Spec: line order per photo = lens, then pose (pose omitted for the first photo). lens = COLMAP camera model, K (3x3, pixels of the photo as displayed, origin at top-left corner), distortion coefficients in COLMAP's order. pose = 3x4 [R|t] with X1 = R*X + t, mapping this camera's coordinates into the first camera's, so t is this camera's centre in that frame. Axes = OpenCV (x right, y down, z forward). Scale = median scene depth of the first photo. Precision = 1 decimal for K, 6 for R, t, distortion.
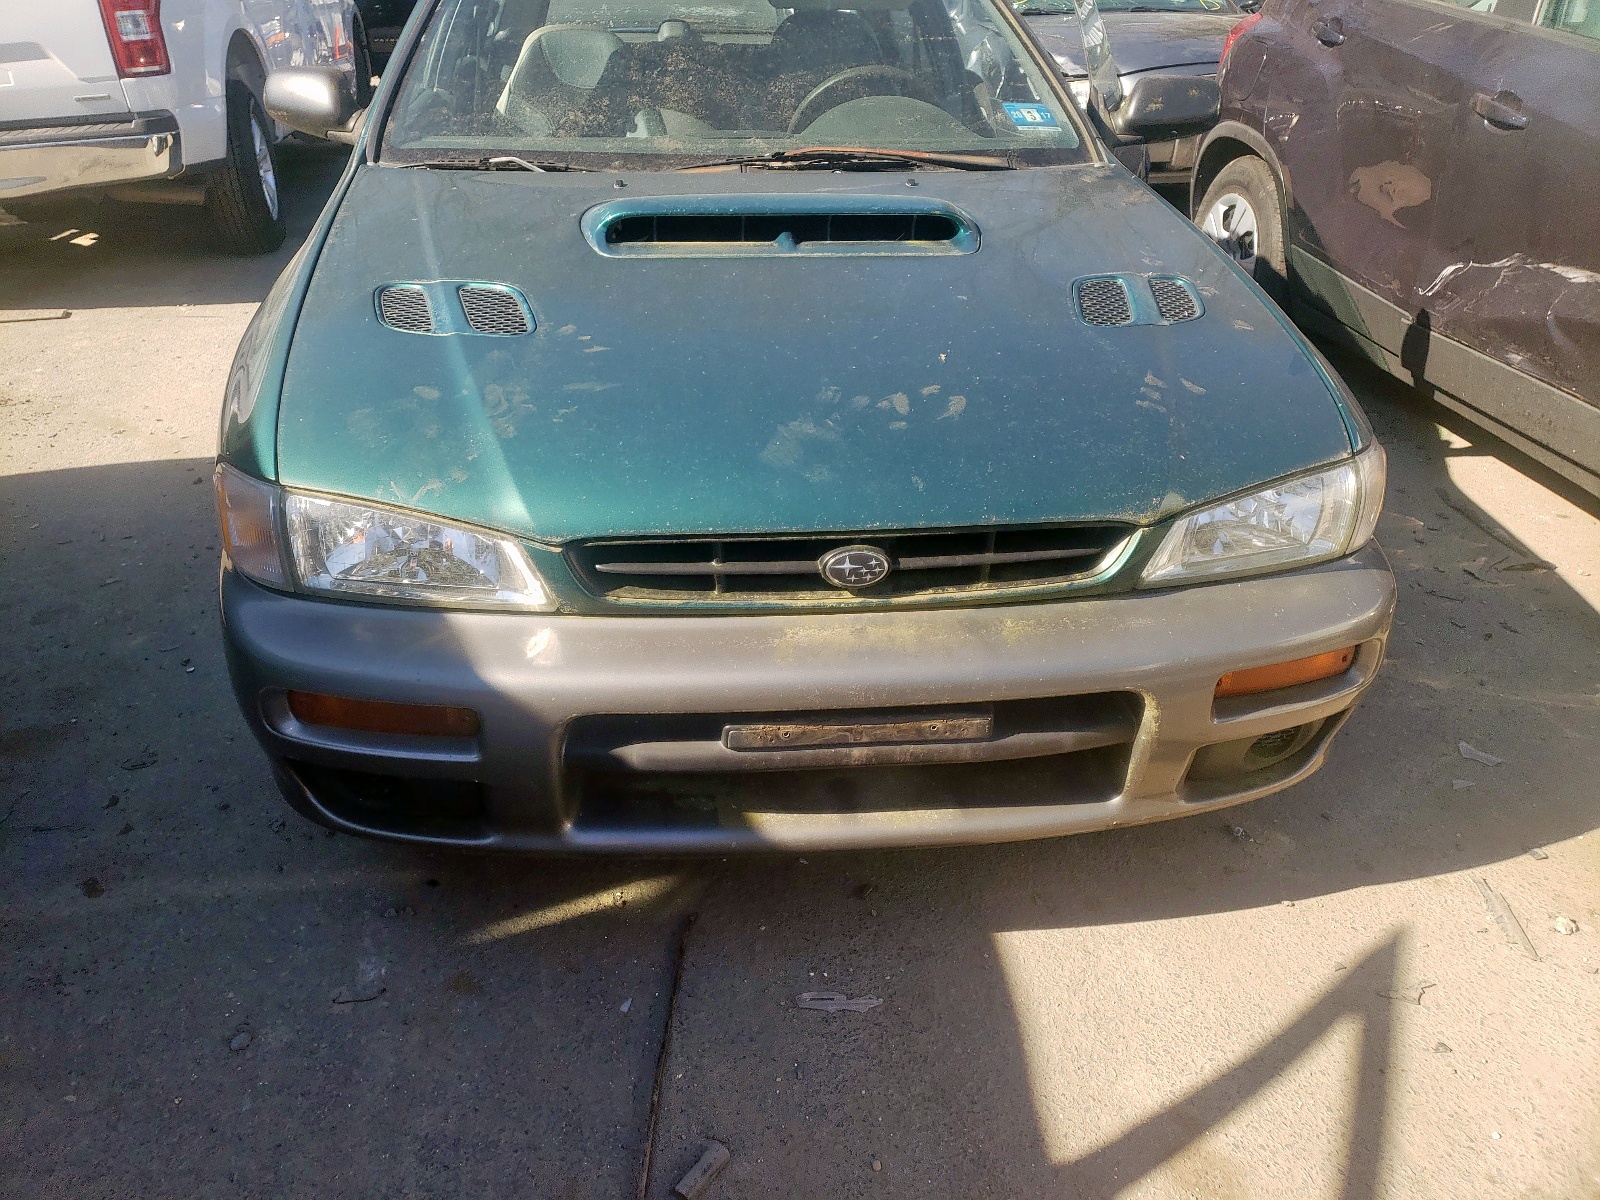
lens RADIAL K [[1214.3, 0, 804.3], [0, 1214.3, 602.9], [0, 0, 1]] dist [0.001636, -0.006933]
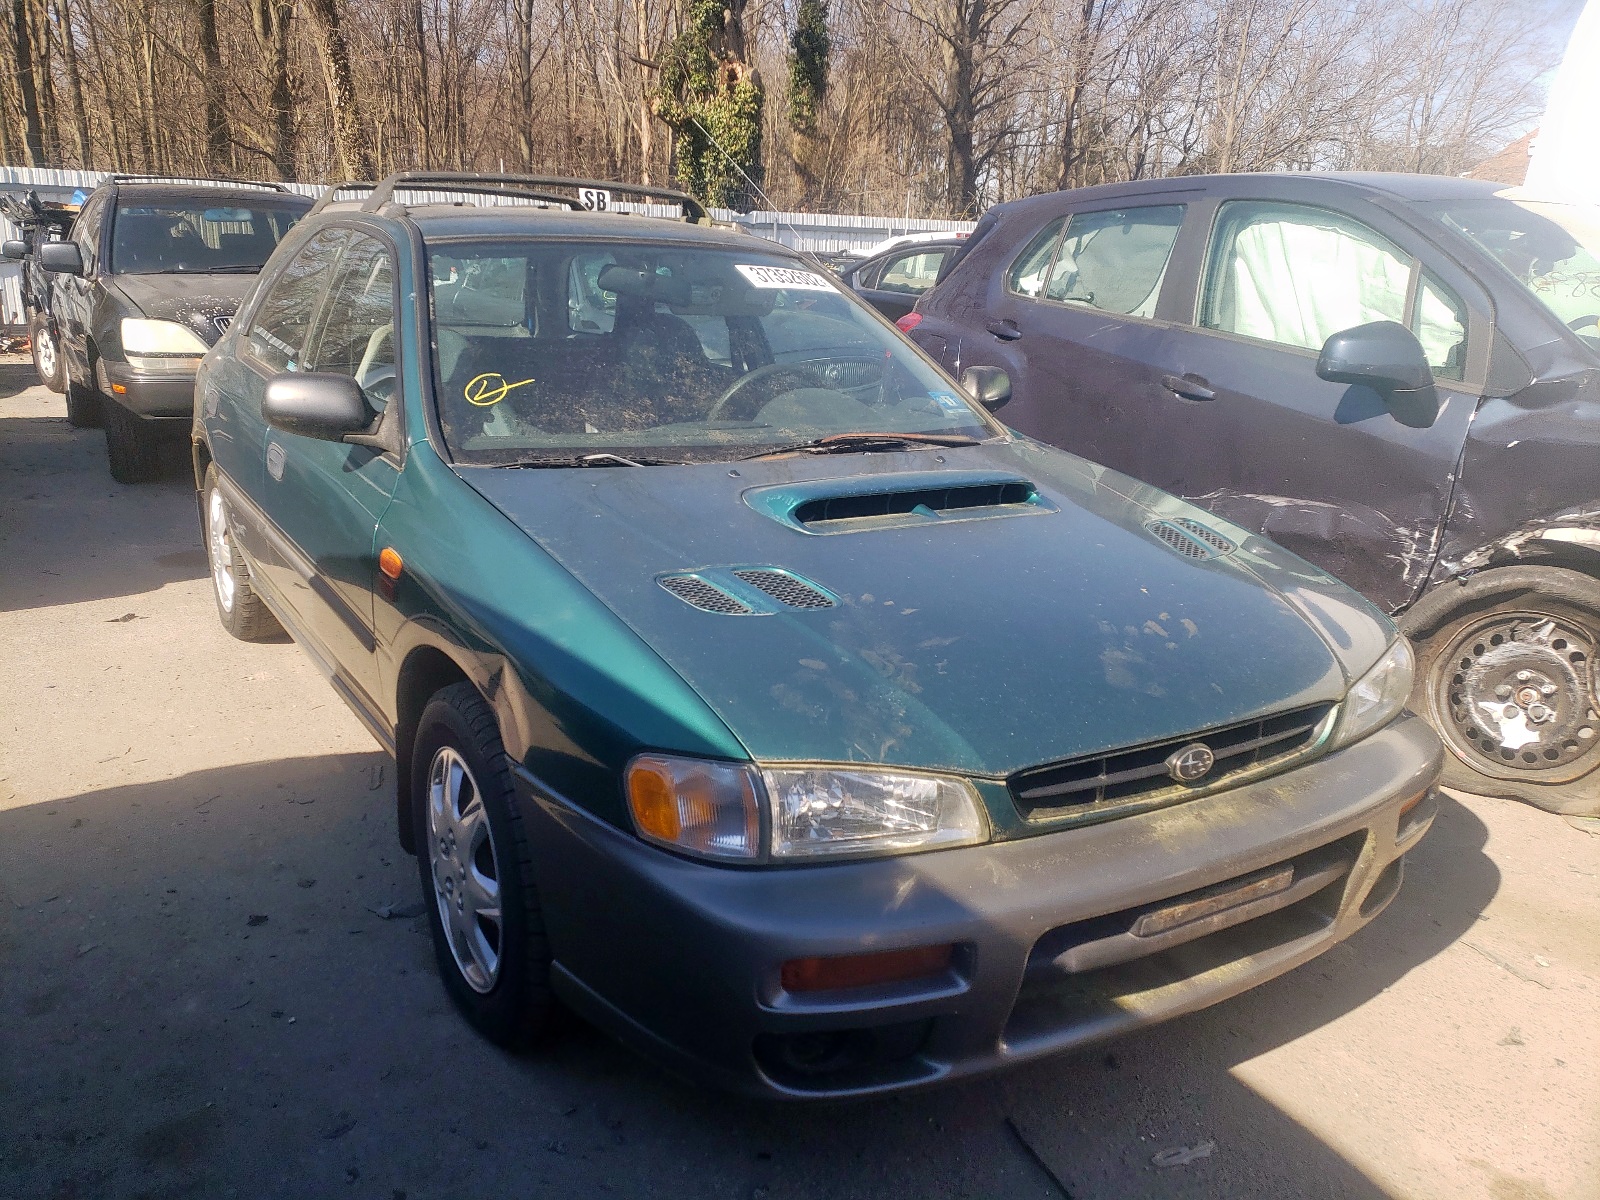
lens RADIAL K [[1214.3, 0, 739.1], [0, 1214.3, 621.0], [0, 0, 1]] dist [0.001636, -0.006933]
pose [[0.916871, -0.097835, 0.387009, -0.802397], [0.170356, 0.972681, -0.157701, -0.051246], [-0.361008, 0.210521, 0.908490, 0.027295]]
